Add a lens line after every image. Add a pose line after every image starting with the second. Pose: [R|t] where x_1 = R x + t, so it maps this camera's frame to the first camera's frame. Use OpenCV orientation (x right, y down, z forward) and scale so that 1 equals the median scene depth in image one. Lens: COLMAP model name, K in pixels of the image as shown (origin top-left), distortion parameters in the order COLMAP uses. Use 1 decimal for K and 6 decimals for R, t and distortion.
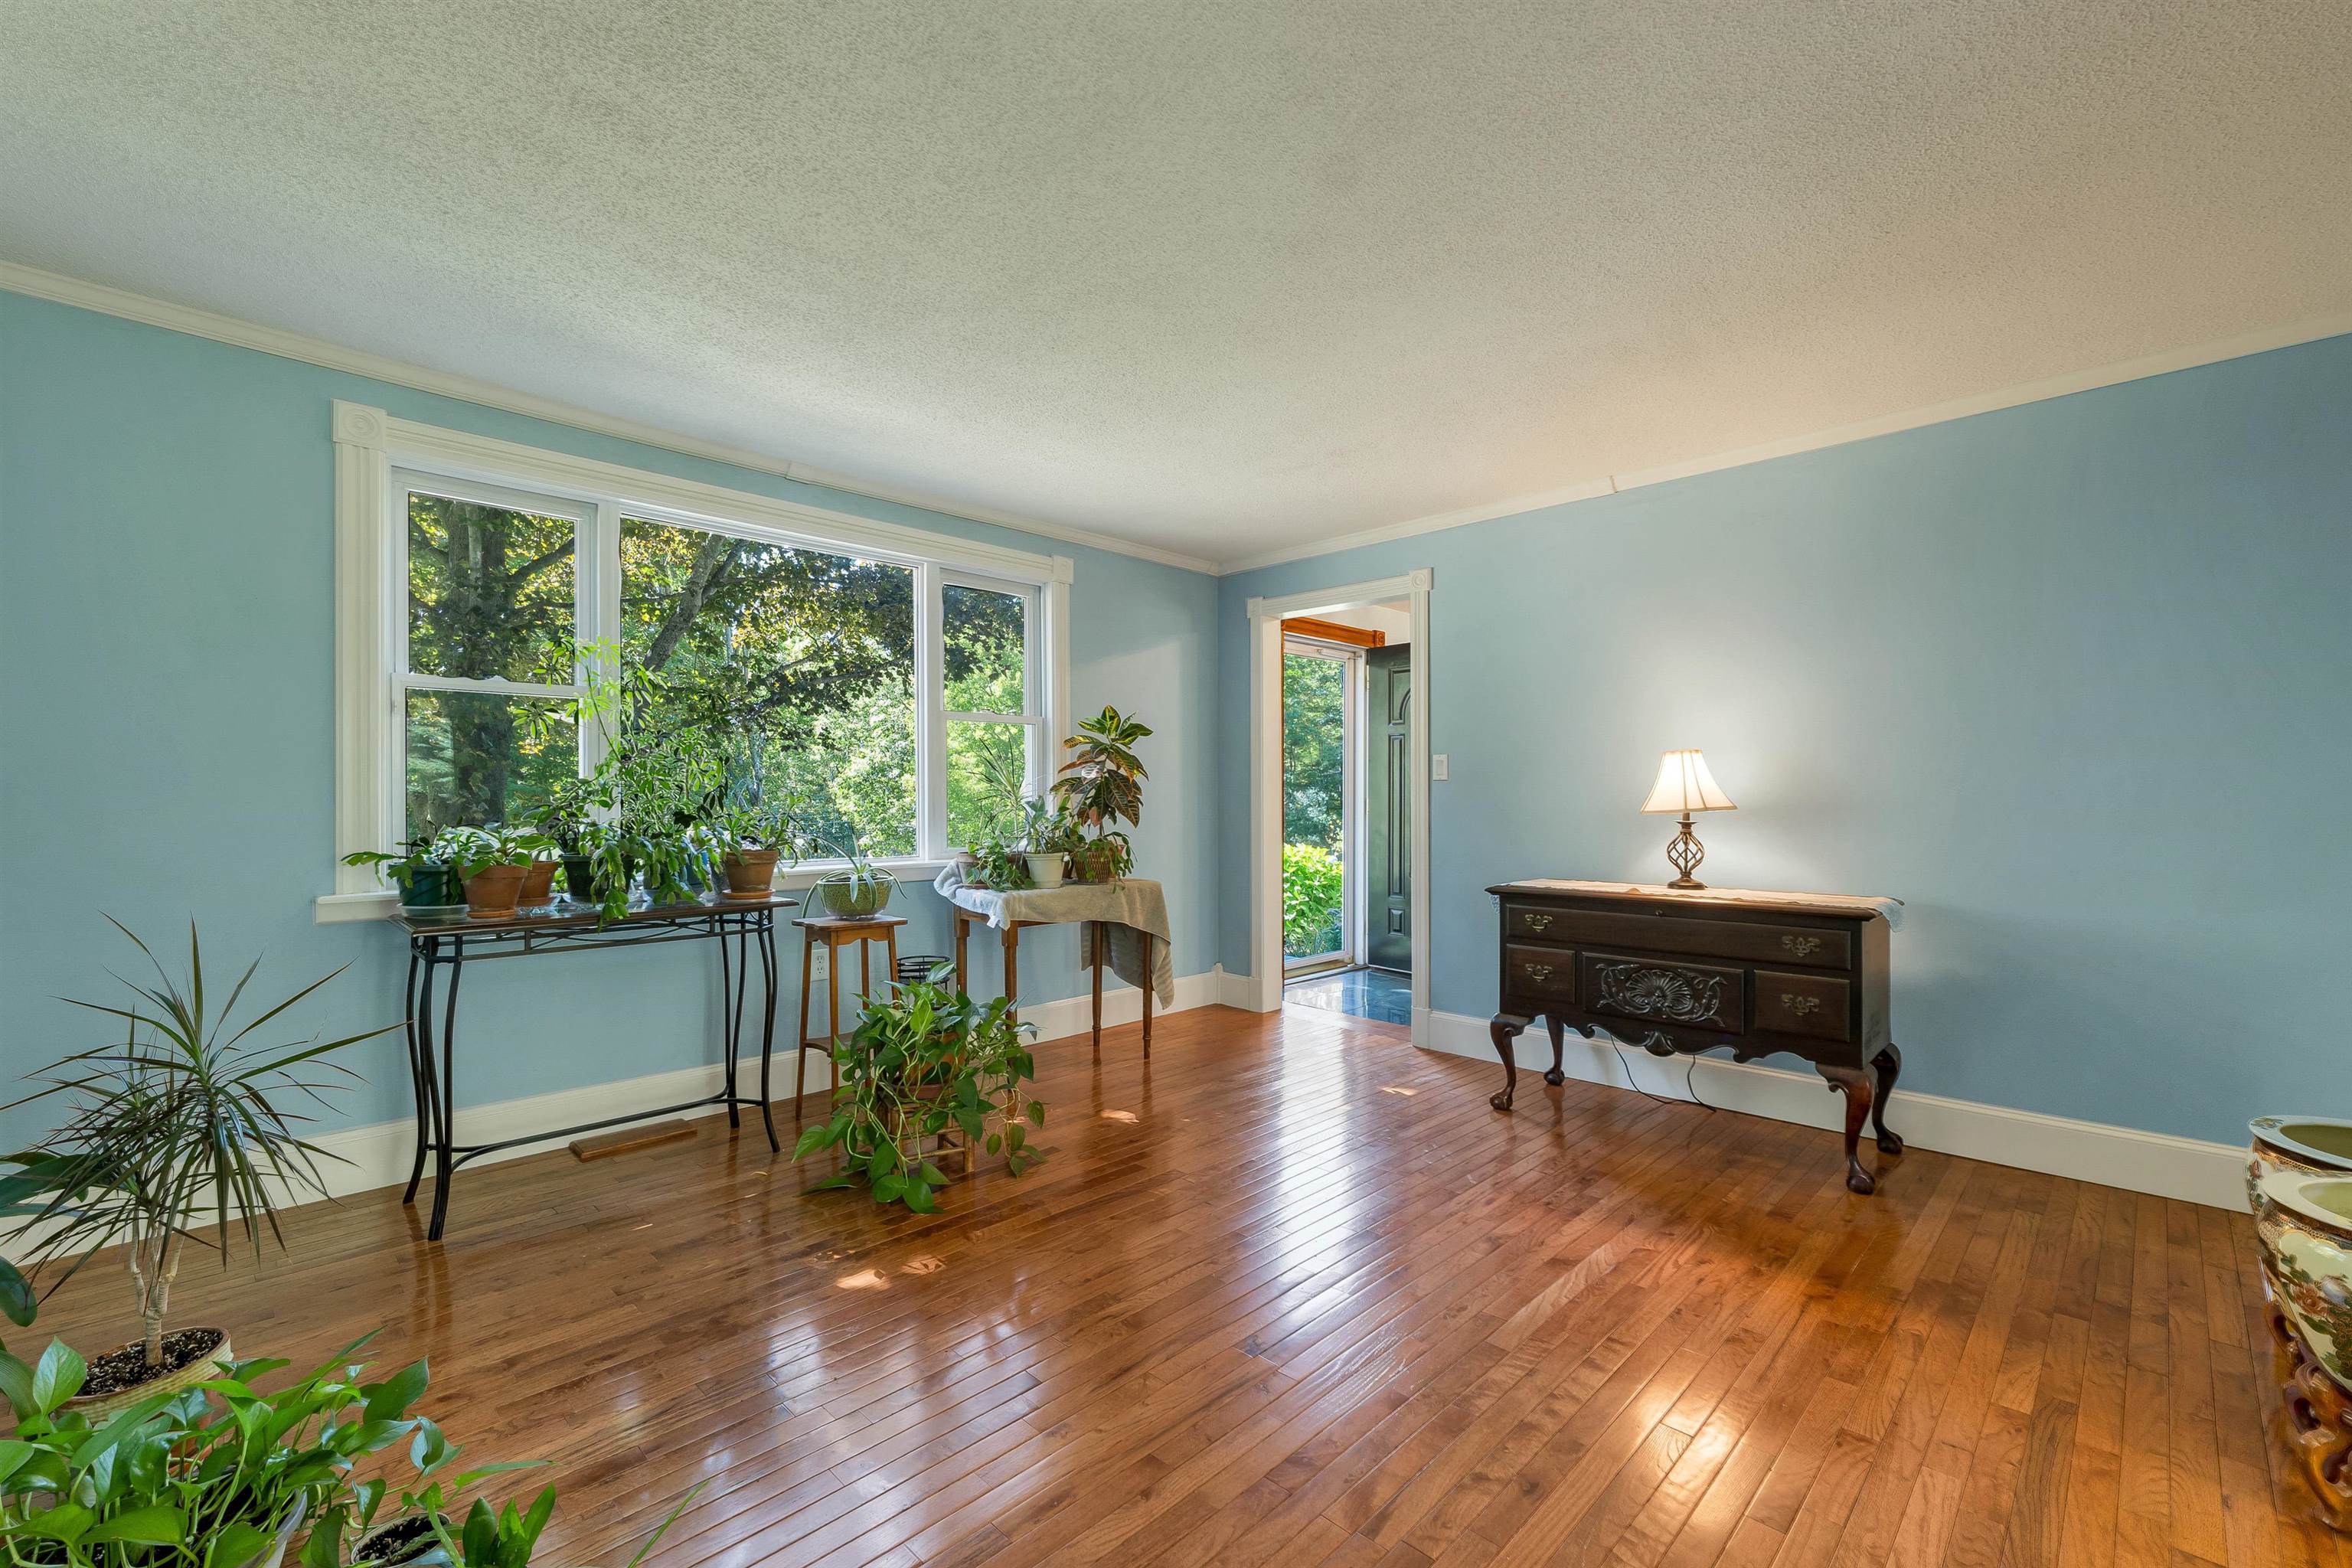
lens RADIAL K [[989.8, 0, 1180.9], [0, 989.8, 792.6], [0, 0, 1]] dist [-0.002907, 0.000756]
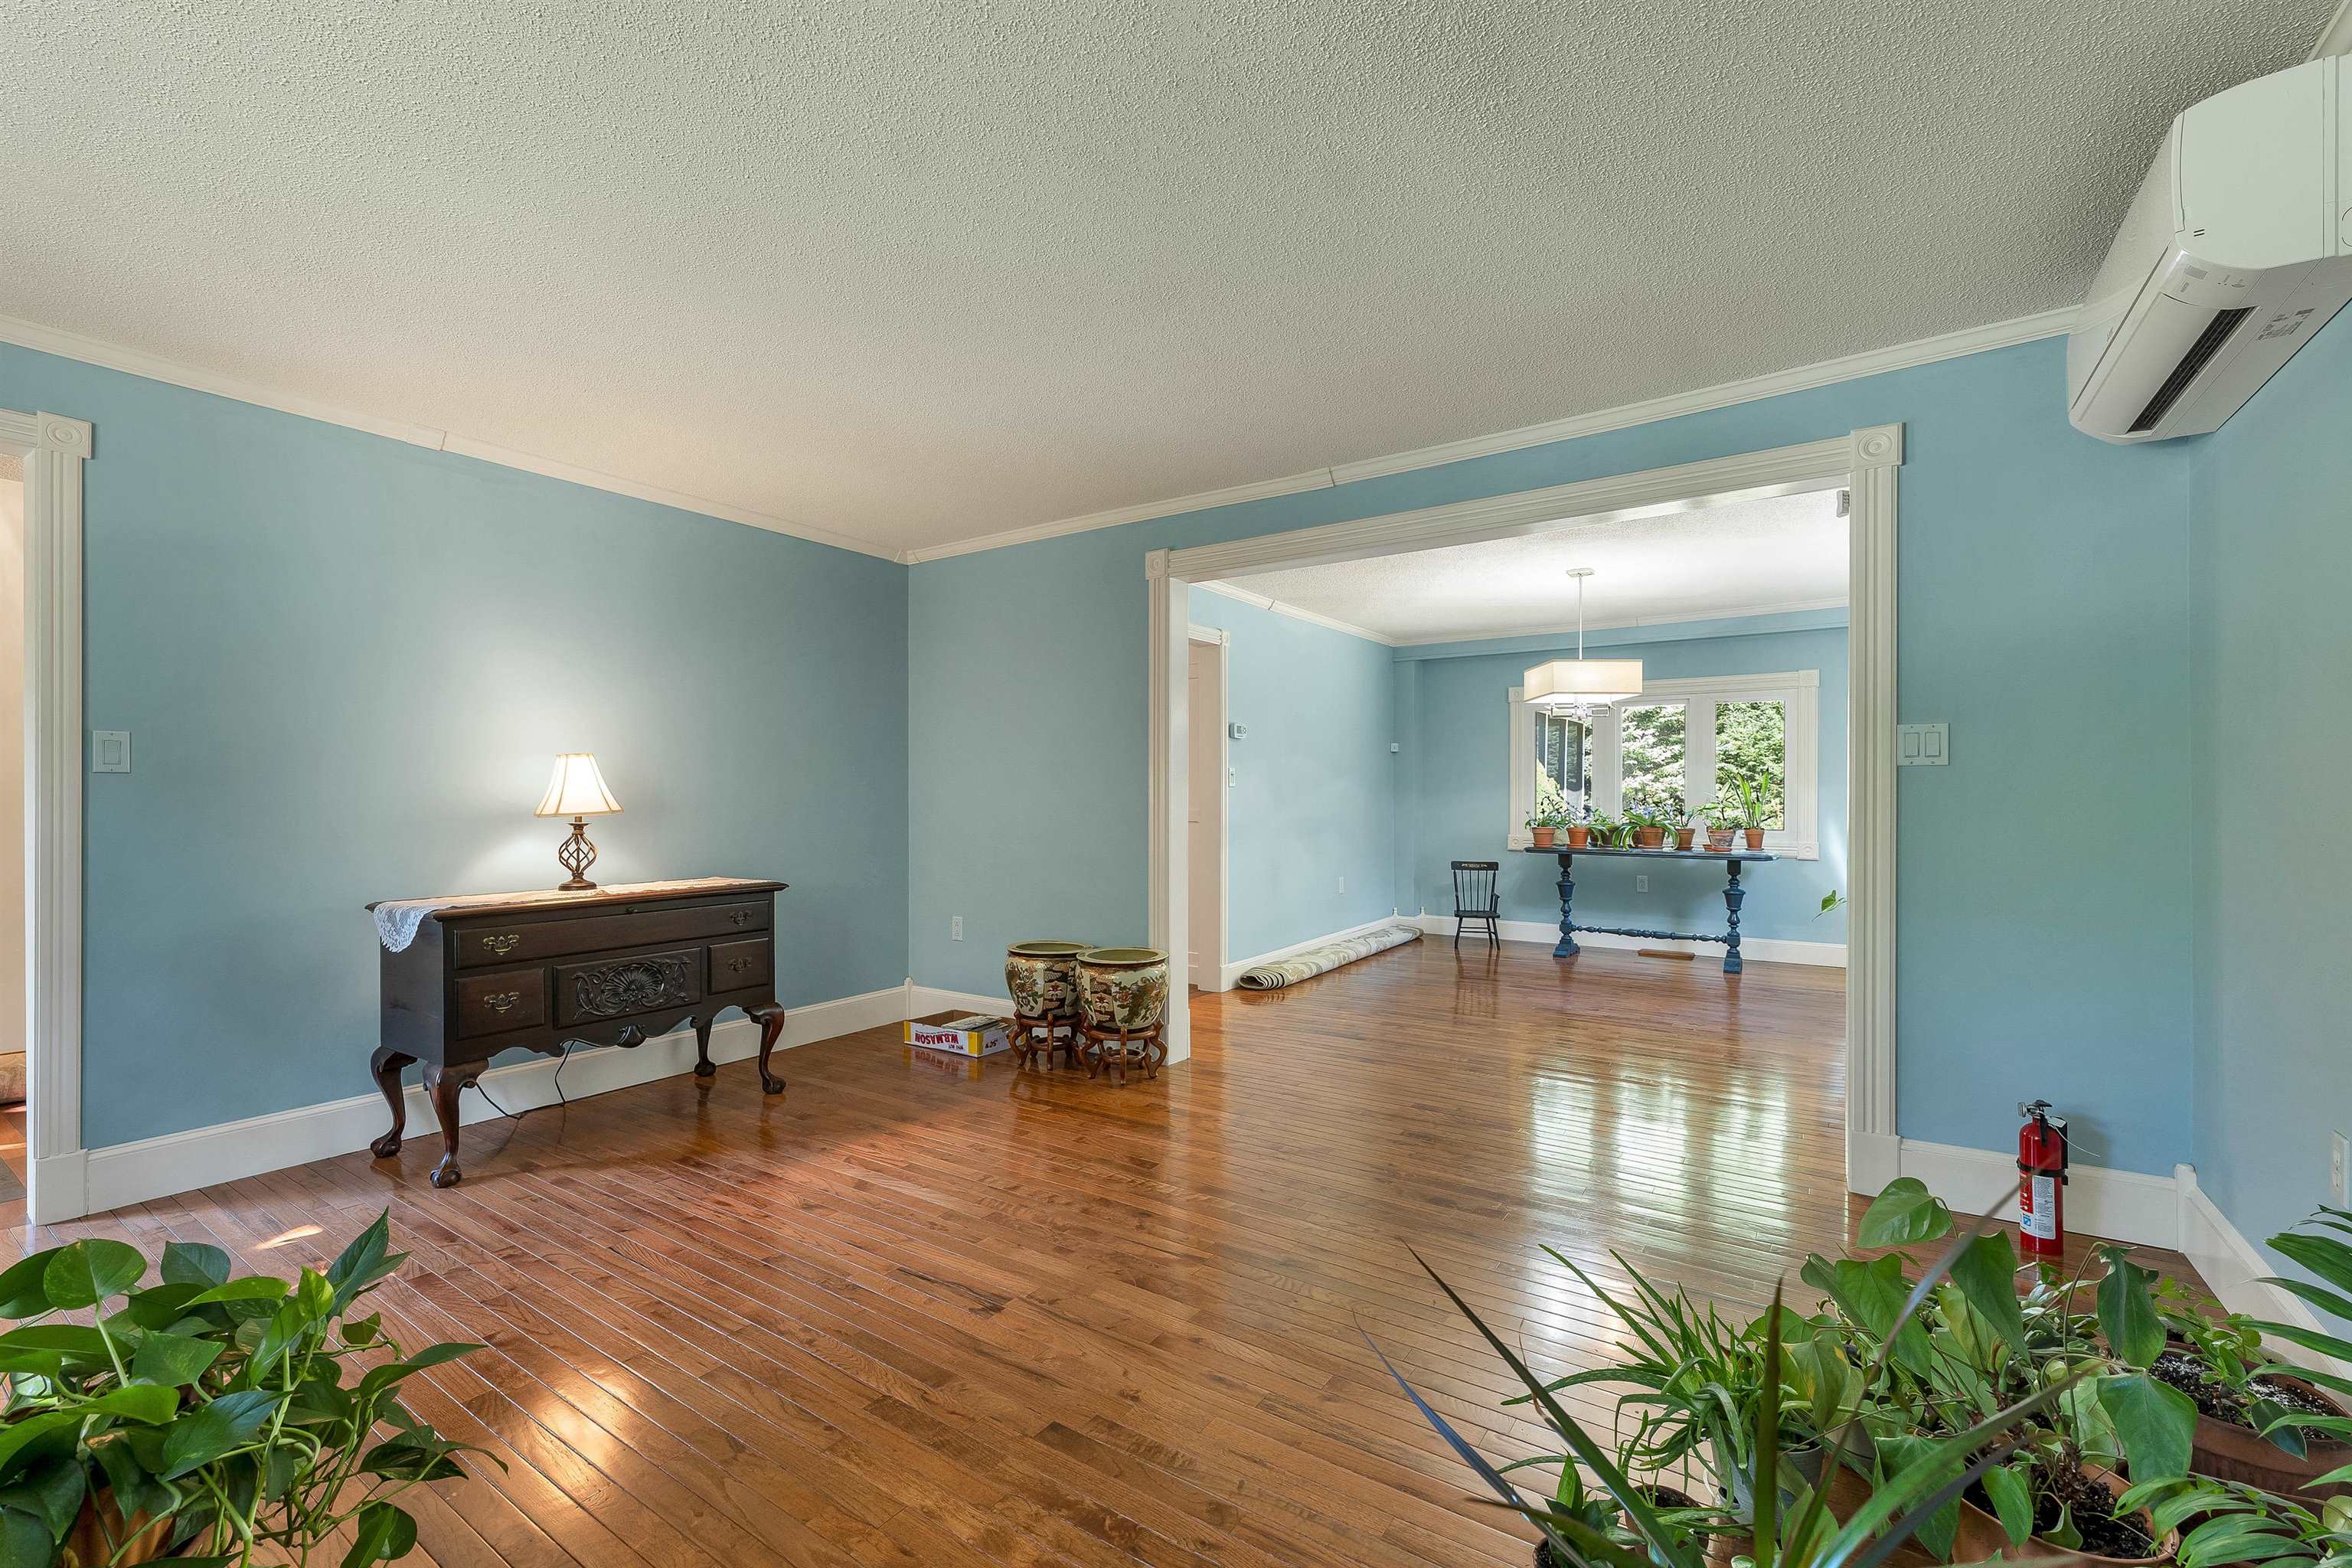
lens RADIAL K [[989.8, 0, 1179.9], [0, 989.8, 796.3], [0, 0, 1]] dist [-0.002907, 0.000756]
pose [[-0.186677, 0.001076, 0.982421, -0.618370], [-0.000286, 0.999999, -0.001149, 0.003063], [-0.982421, -0.000495, -0.186677, 0.603123]]
